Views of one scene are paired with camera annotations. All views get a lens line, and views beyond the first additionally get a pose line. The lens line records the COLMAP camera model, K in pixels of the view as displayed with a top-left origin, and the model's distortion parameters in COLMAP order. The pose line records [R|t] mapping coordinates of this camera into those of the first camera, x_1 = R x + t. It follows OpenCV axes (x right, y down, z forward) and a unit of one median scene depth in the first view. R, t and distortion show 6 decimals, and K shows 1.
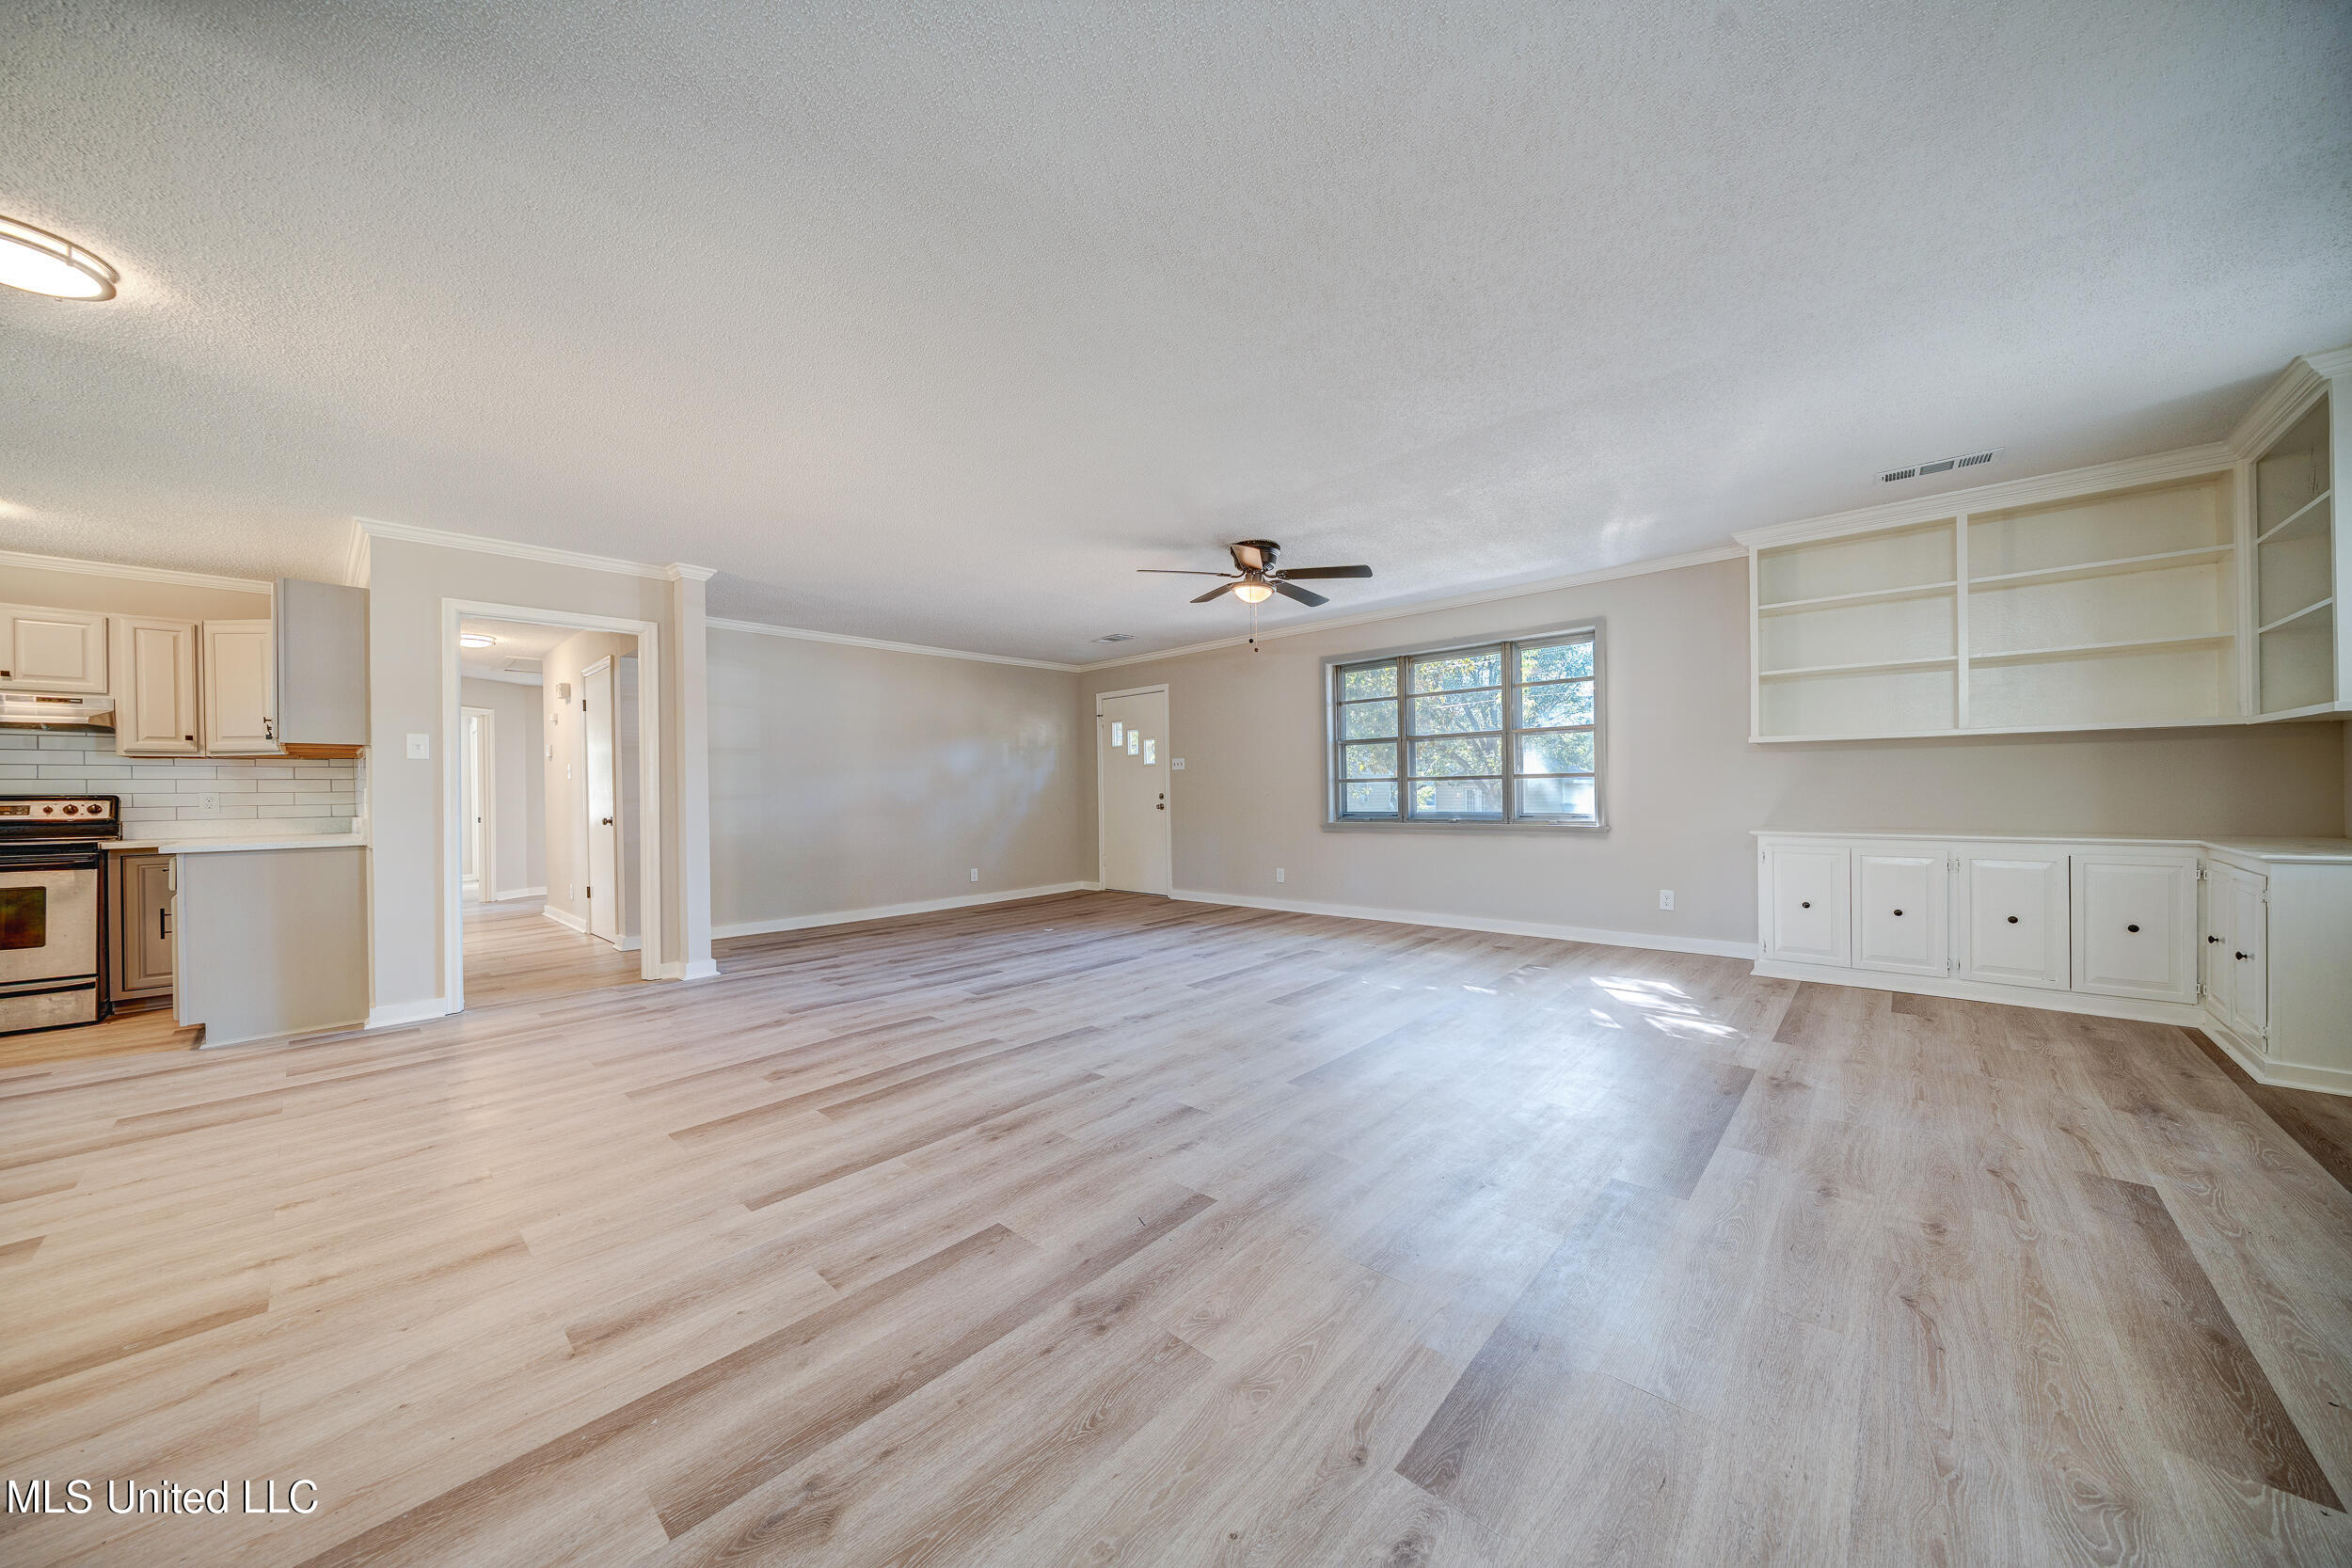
lens RADIAL K [[800.9, 0, 1174.6], [0, 800.9, 793.5], [0, 0, 1]] dist [-0.004825, 0.000338]
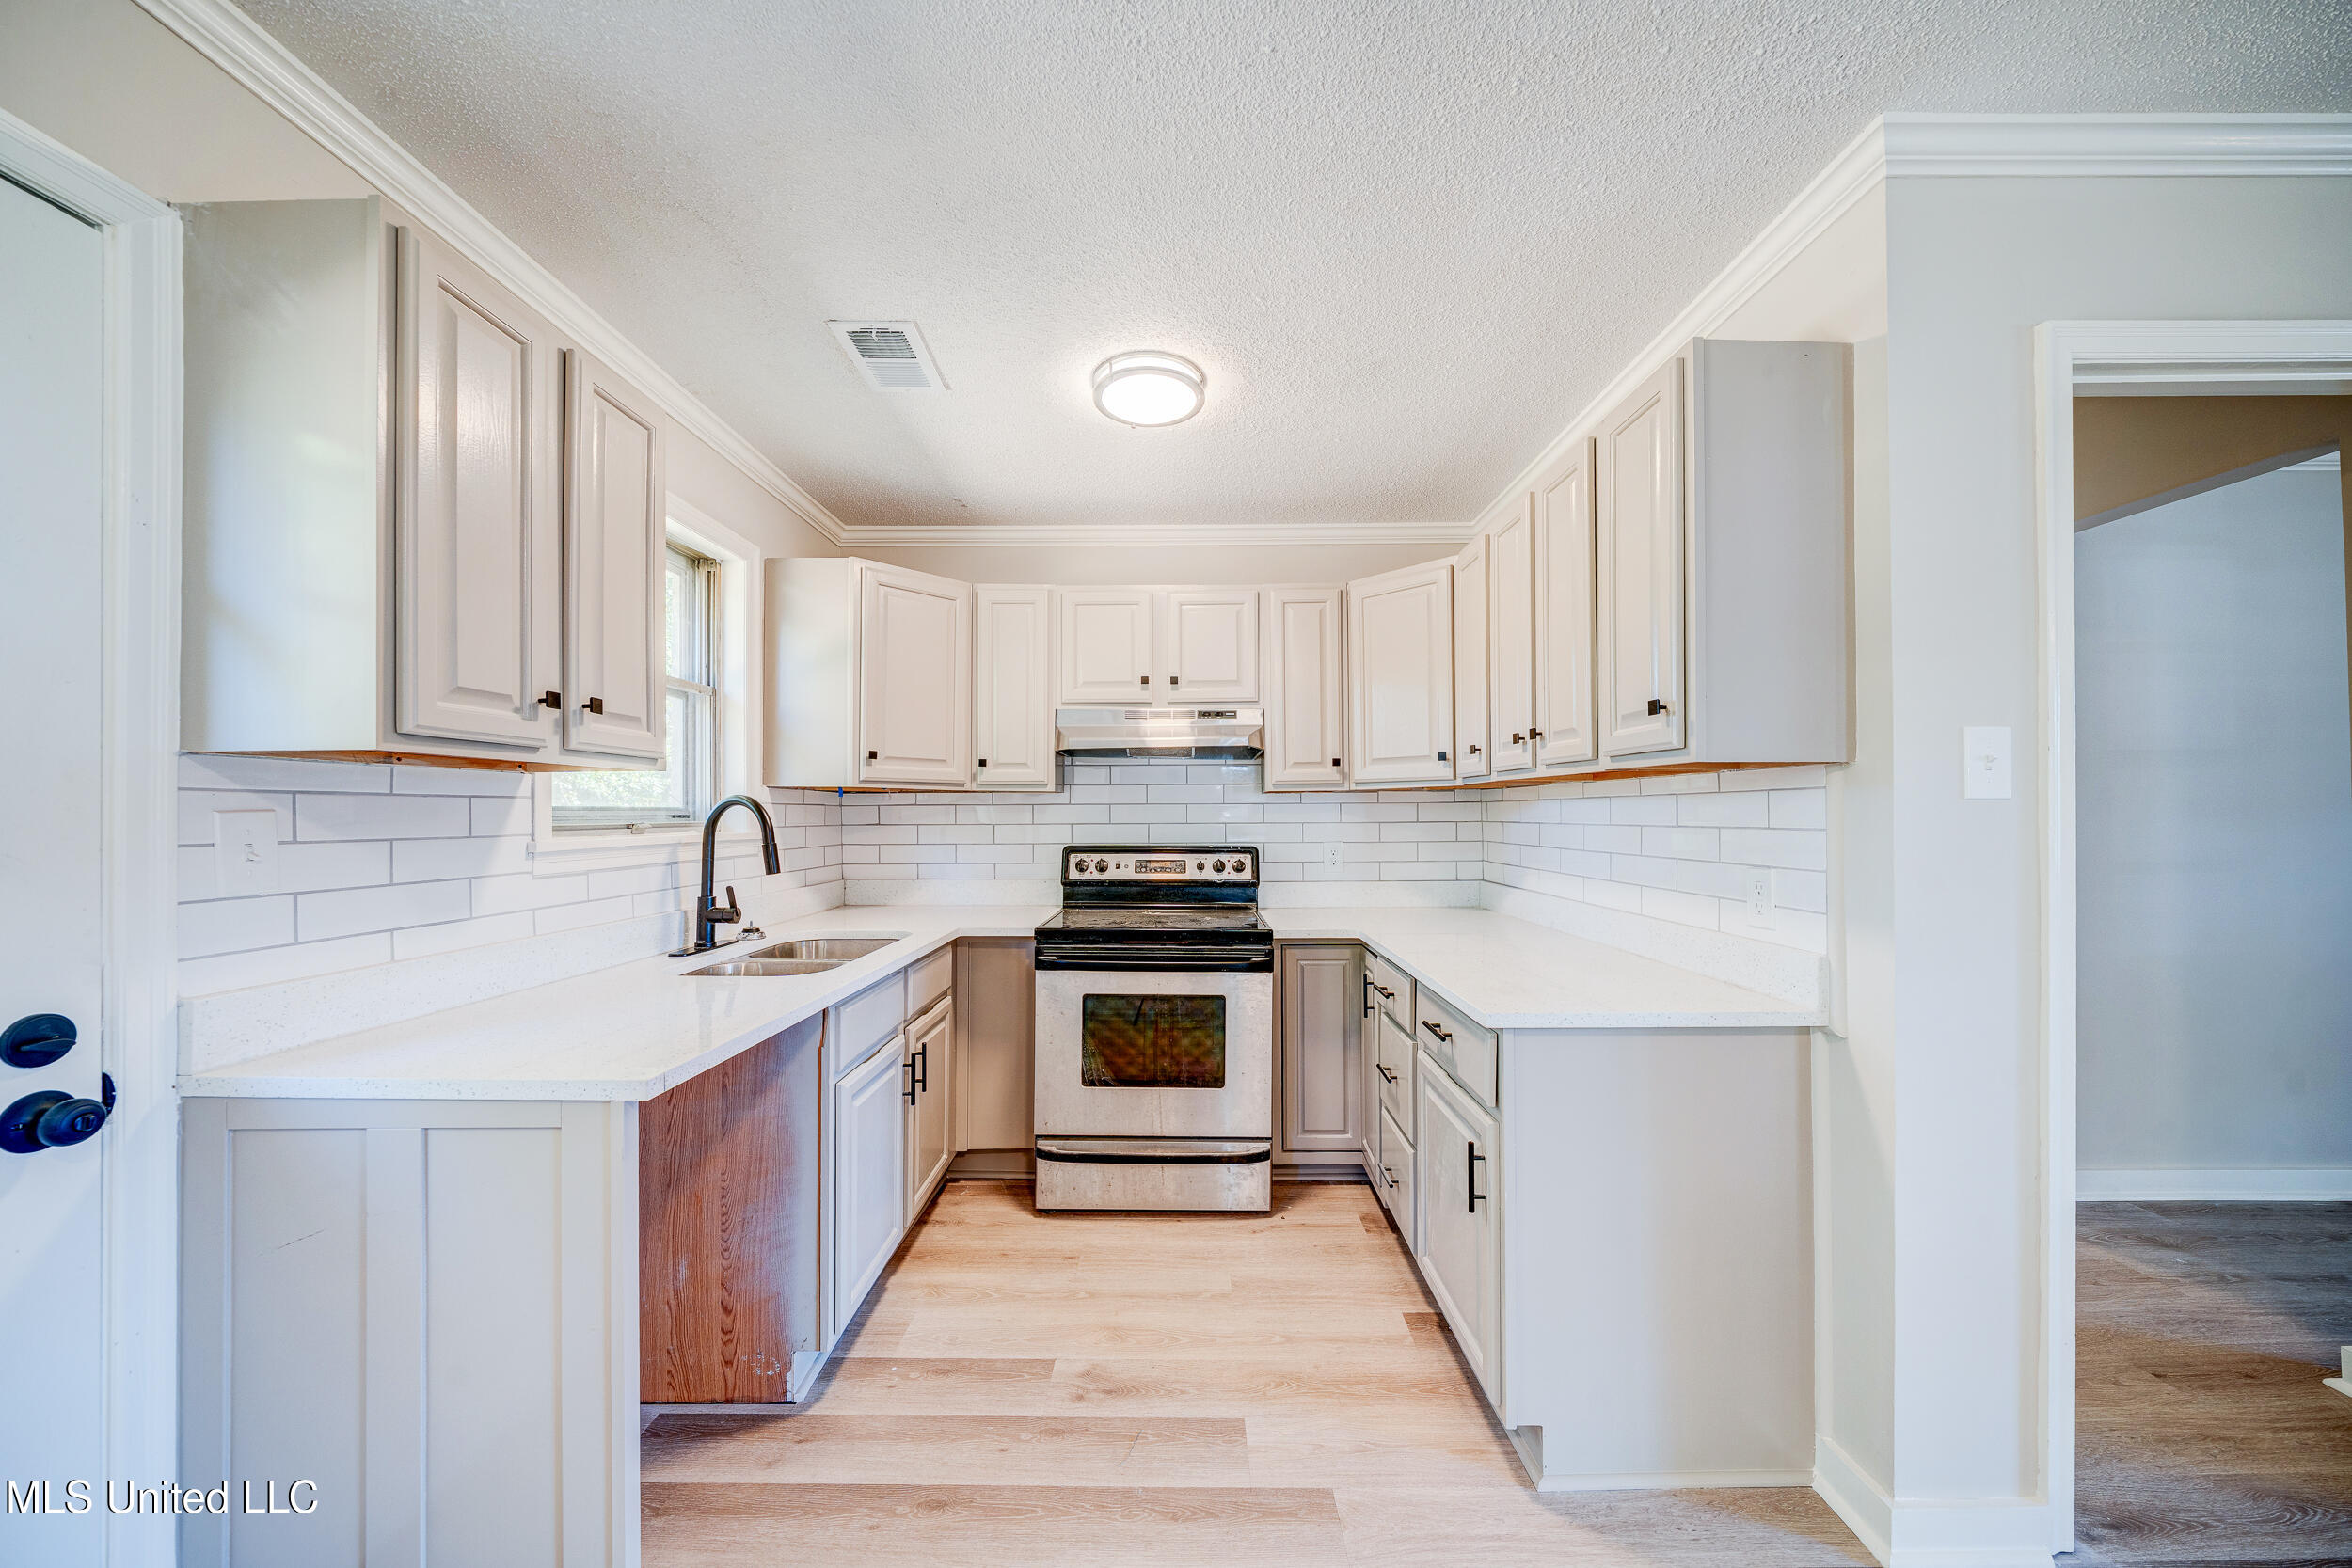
lens RADIAL K [[800.9, 0, 1186.5], [0, 800.9, 802.5], [0, 0, 1]] dist [-0.004825, 0.000338]
pose [[0.682962, 0.002086, -0.730451, -0.871426], [-0.007778, 0.999960, -0.004416, -0.034280], [0.730412, 0.008698, 0.682951, 0.476909]]
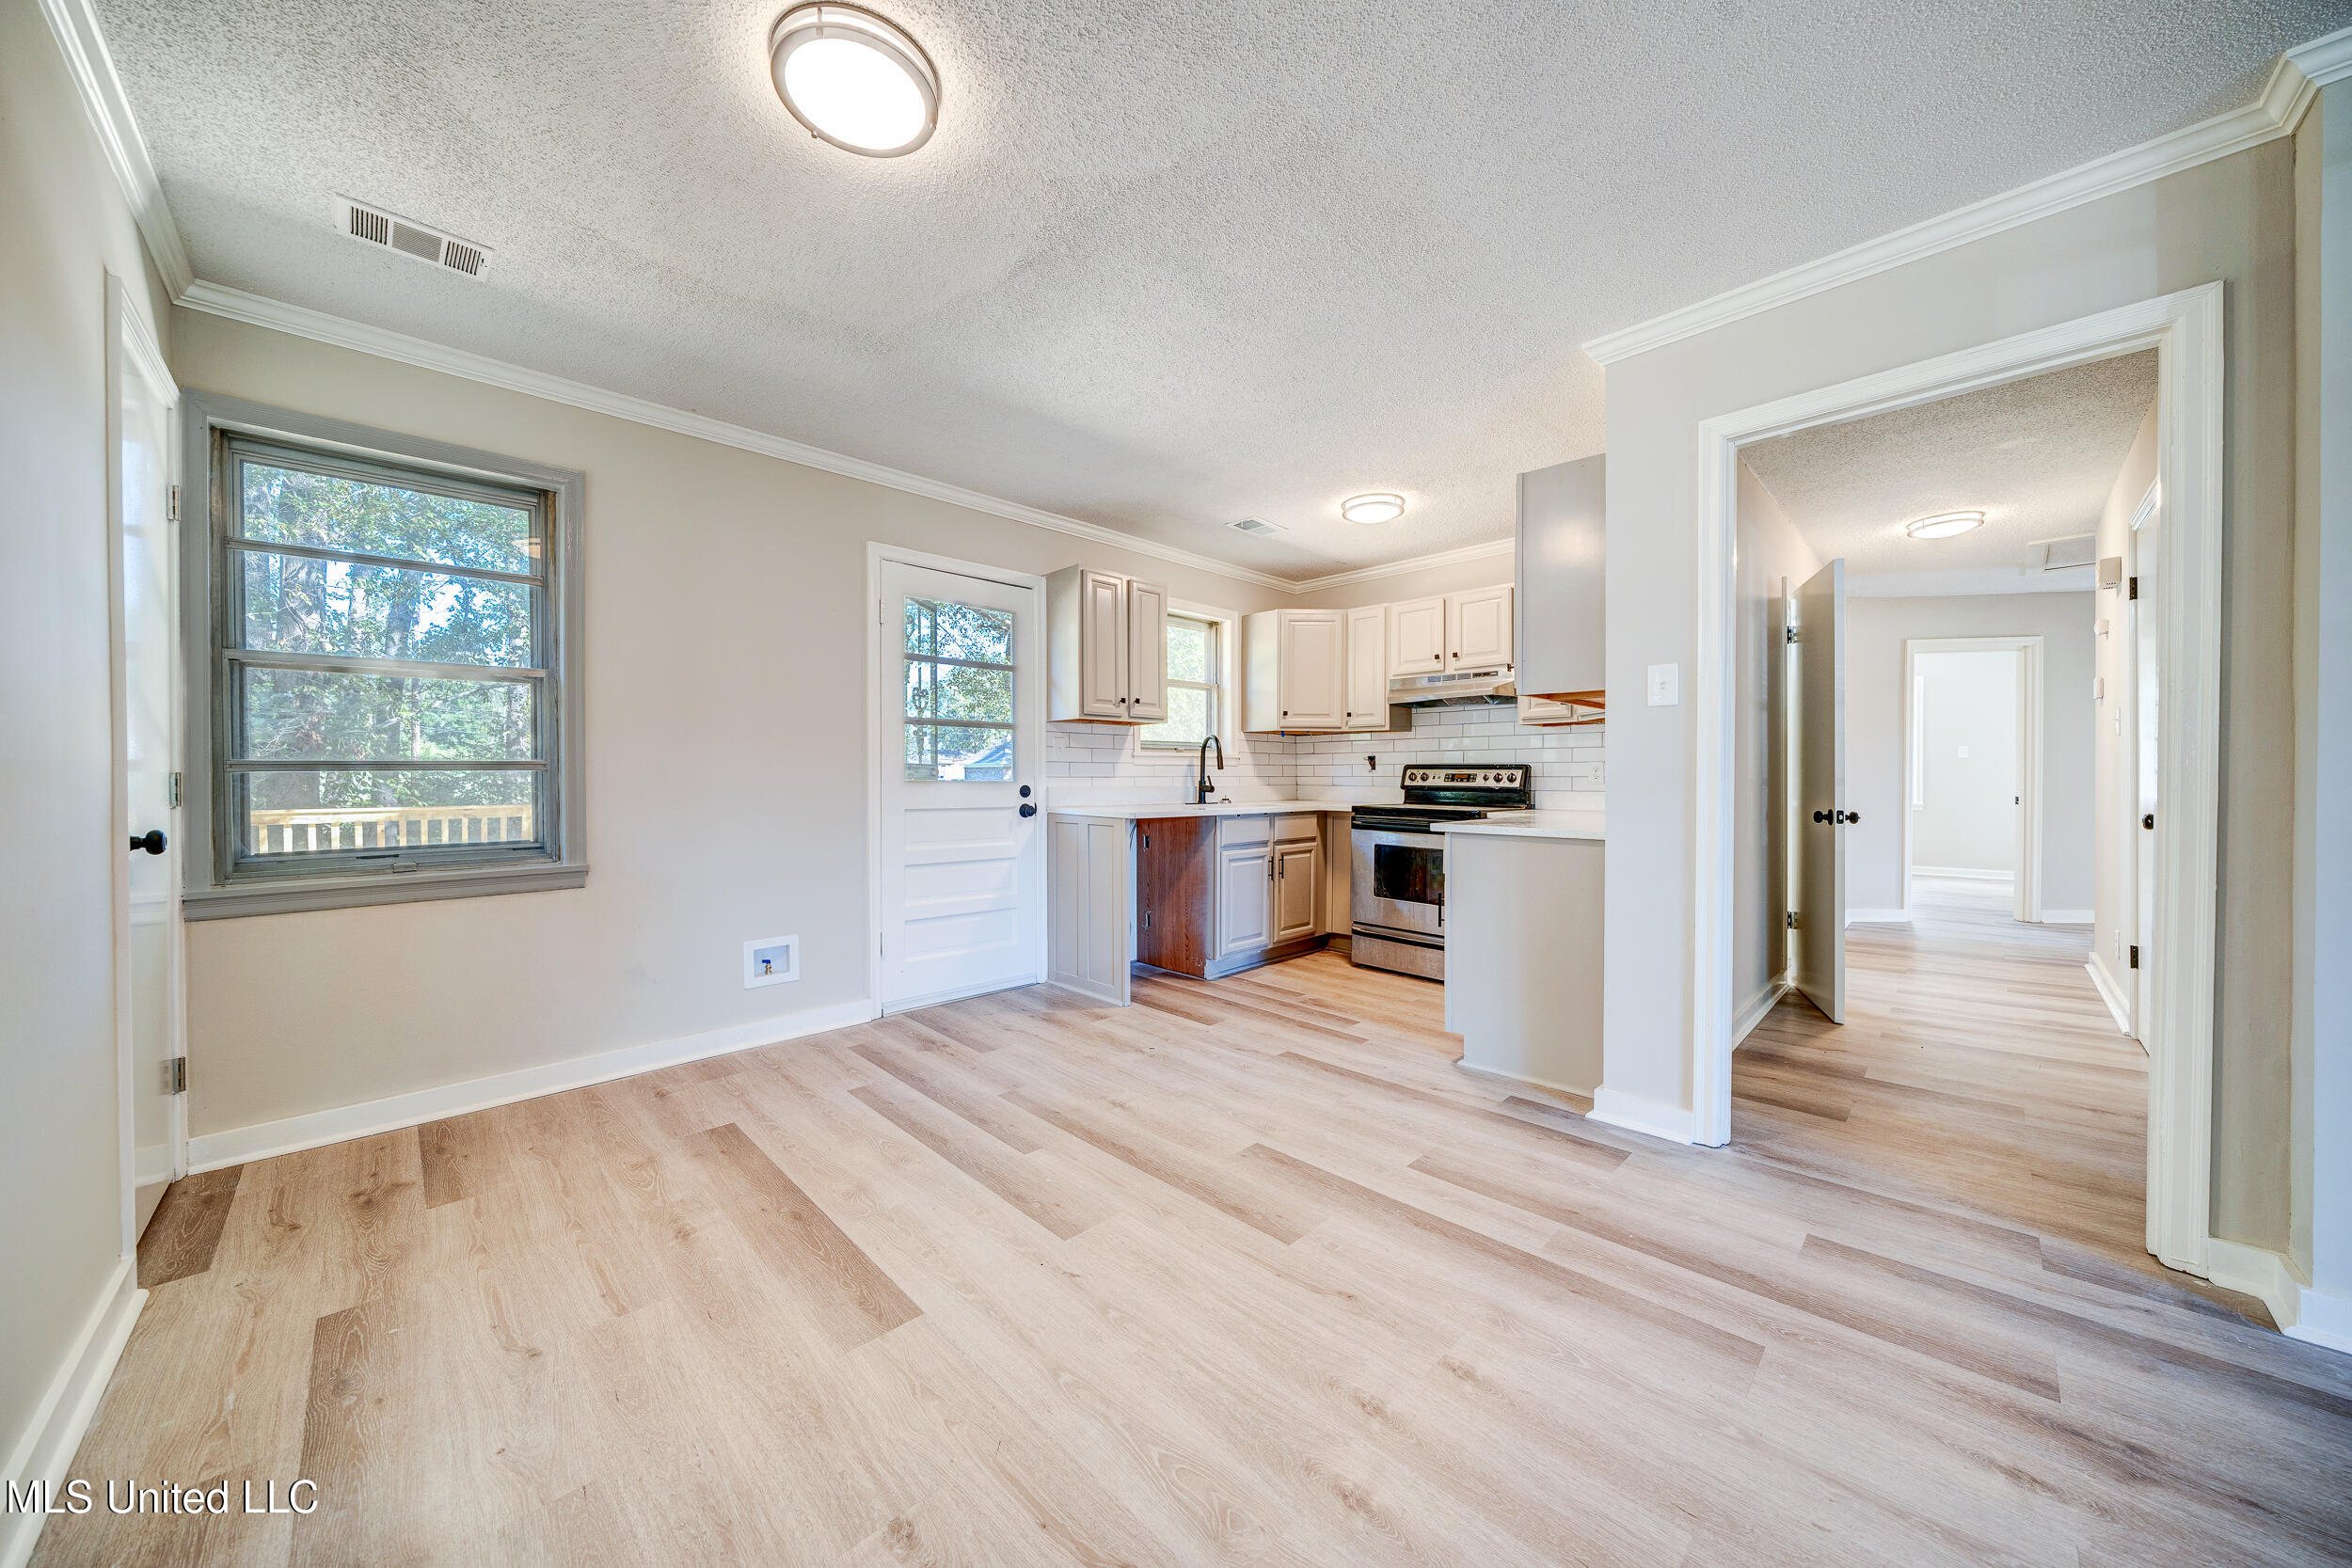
lens RADIAL K [[800.9, 0, 1176.0], [0, 800.9, 780.0], [0, 0, 1]] dist [-0.004825, 0.000338]
pose [[-0.043208, 0.022472, -0.998813, -0.307932], [-0.001000, 0.999746, 0.022537, -0.000338], [0.999066, 0.001972, -0.043175, 0.614984]]
